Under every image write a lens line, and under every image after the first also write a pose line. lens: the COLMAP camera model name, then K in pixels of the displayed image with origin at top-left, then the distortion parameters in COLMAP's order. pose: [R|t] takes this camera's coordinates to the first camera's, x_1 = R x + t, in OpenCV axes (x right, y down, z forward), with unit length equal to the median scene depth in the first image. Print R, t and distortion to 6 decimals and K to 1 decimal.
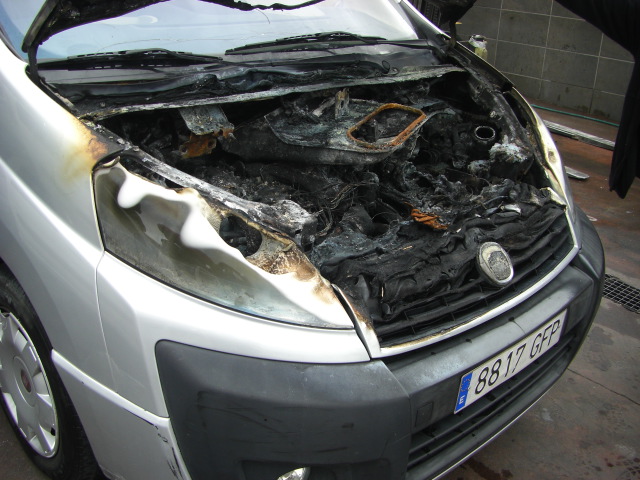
lens RADIAL K [[721.3, 0, 302.8], [0, 721.3, 237.7], [0, 0, 1]] dist [-0.211088, 0.222256]
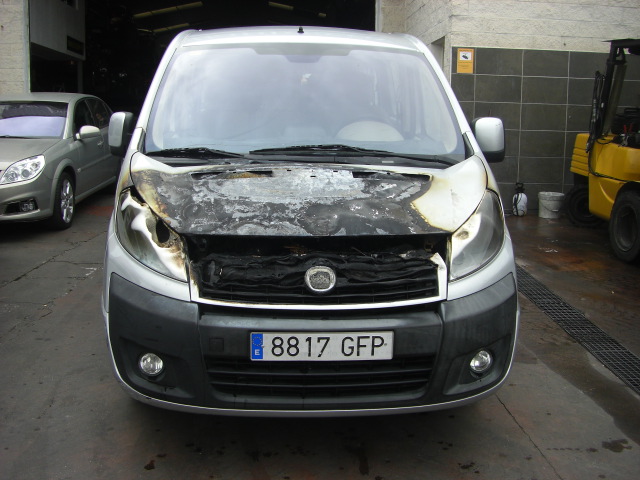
lens RADIAL K [[721.3, 0, 302.8], [0, 721.3, 237.7], [0, 0, 1]] dist [-0.211088, 0.222256]
pose [[0.758906, 0.062736, -0.648171, 1.376510], [-0.223382, 0.960034, -0.168625, 0.243579], [0.611688, 0.272760, 0.742590, -0.184636]]
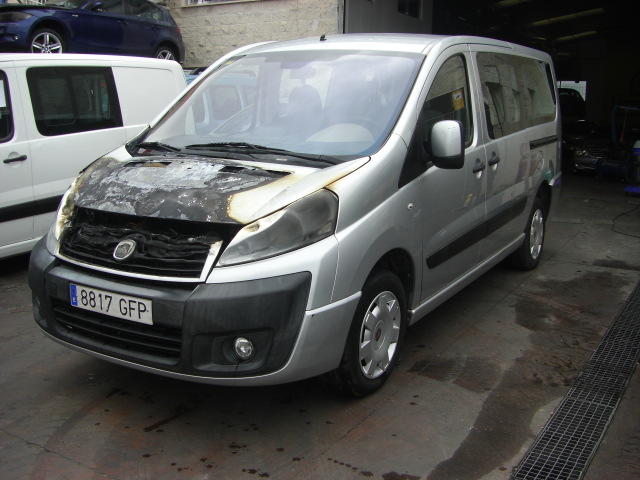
lens RADIAL K [[721.3, 0, 302.8], [0, 721.3, 237.7], [0, 0, 1]] dist [-0.211088, 0.222256]
pose [[0.258309, 0.112042, -0.959543, 2.402129], [-0.382213, 0.924061, 0.005007, -0.197765], [0.887237, 0.365456, 0.281517, 1.000182]]
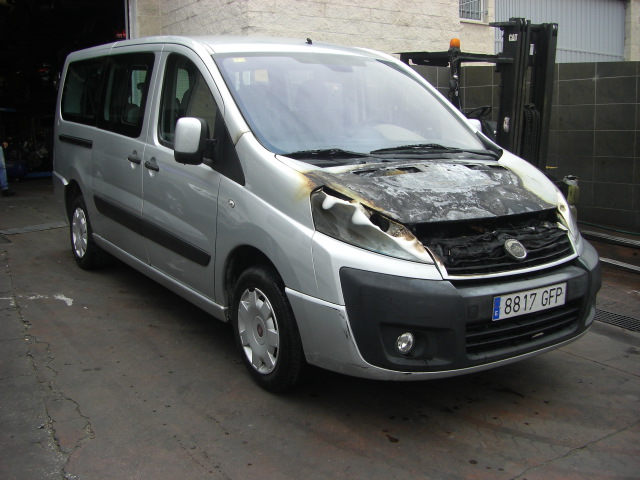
lens RADIAL K [[721.3, 0, 302.8], [0, 721.3, 237.7], [0, 0, 1]] dist [-0.211088, 0.222256]
pose [[0.981183, -0.031230, -0.190539, 0.090045], [-0.016166, 0.970080, -0.242246, 0.527299], [0.192403, 0.240767, 0.951321, -0.996103]]
